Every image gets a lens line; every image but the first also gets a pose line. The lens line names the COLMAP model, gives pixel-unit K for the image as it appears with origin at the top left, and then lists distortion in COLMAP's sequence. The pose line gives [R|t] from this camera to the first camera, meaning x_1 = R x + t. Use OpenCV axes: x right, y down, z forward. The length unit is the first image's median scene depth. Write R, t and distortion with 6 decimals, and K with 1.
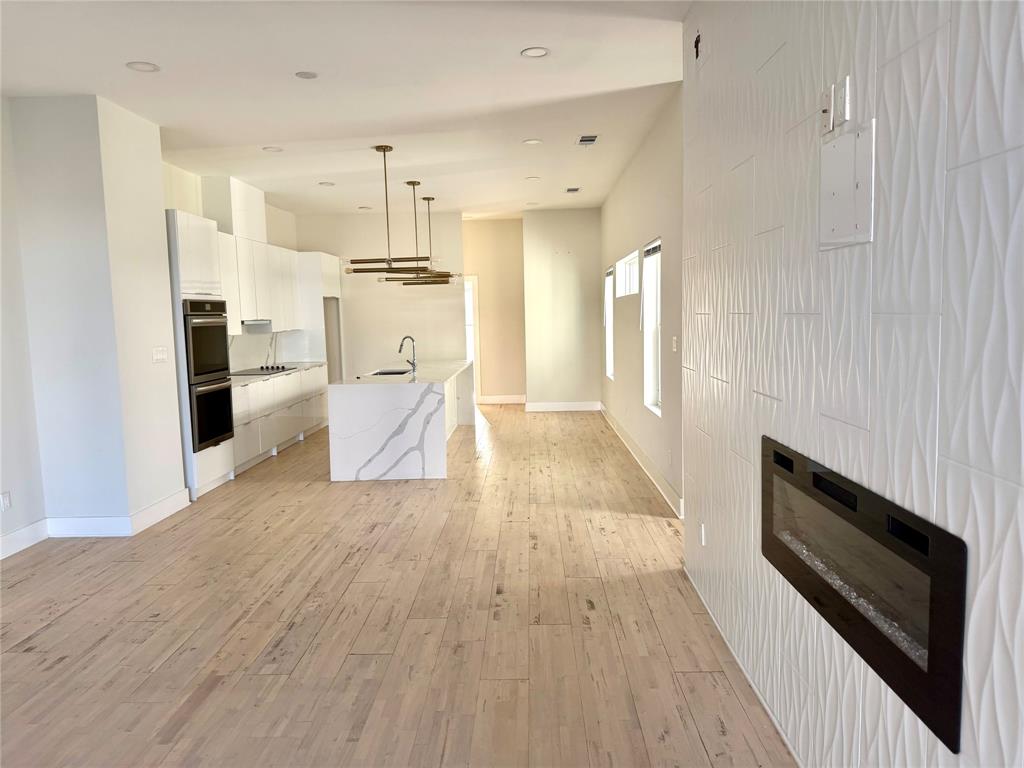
lens RADIAL K [[726.3, 0, 509.1], [0, 726.3, 382.8], [0, 0, 1]] dist [0.035522, -0.038312]
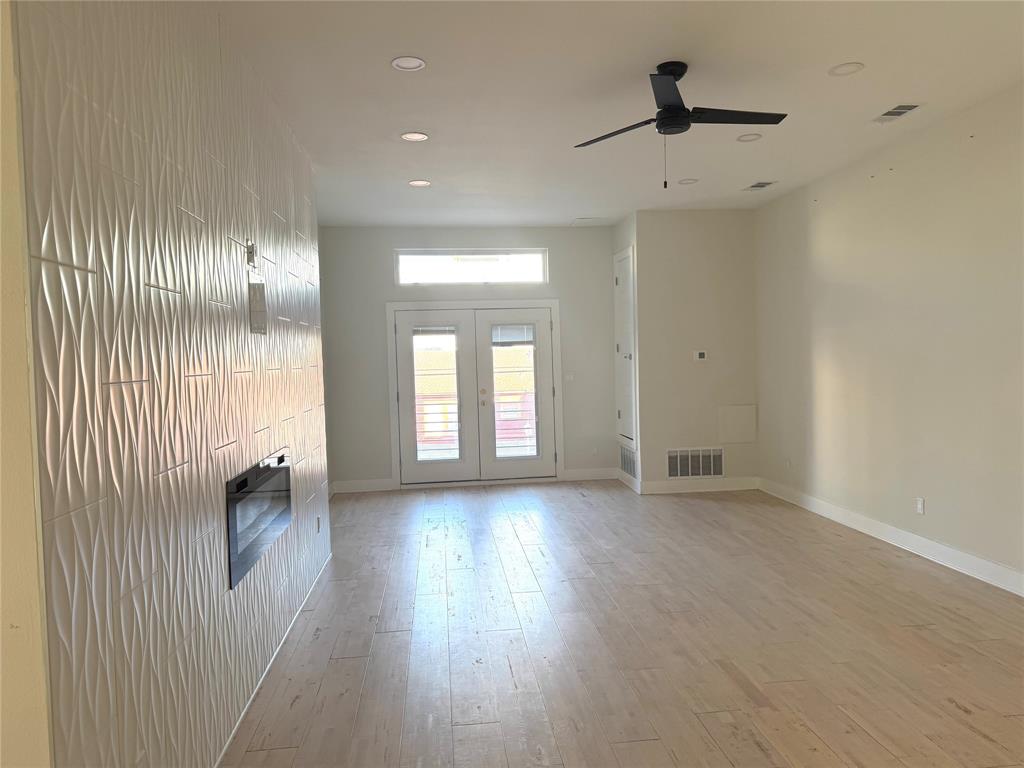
lens RADIAL K [[726.3, 0, 512.2], [0, 726.3, 381.1], [0, 0, 1]] dist [0.035522, -0.038312]
pose [[-0.989669, 0.055625, -0.132139, 0.022210], [0.037287, 0.989813, 0.137406, -0.086664], [0.138436, 0.131059, -0.981661, 0.873884]]
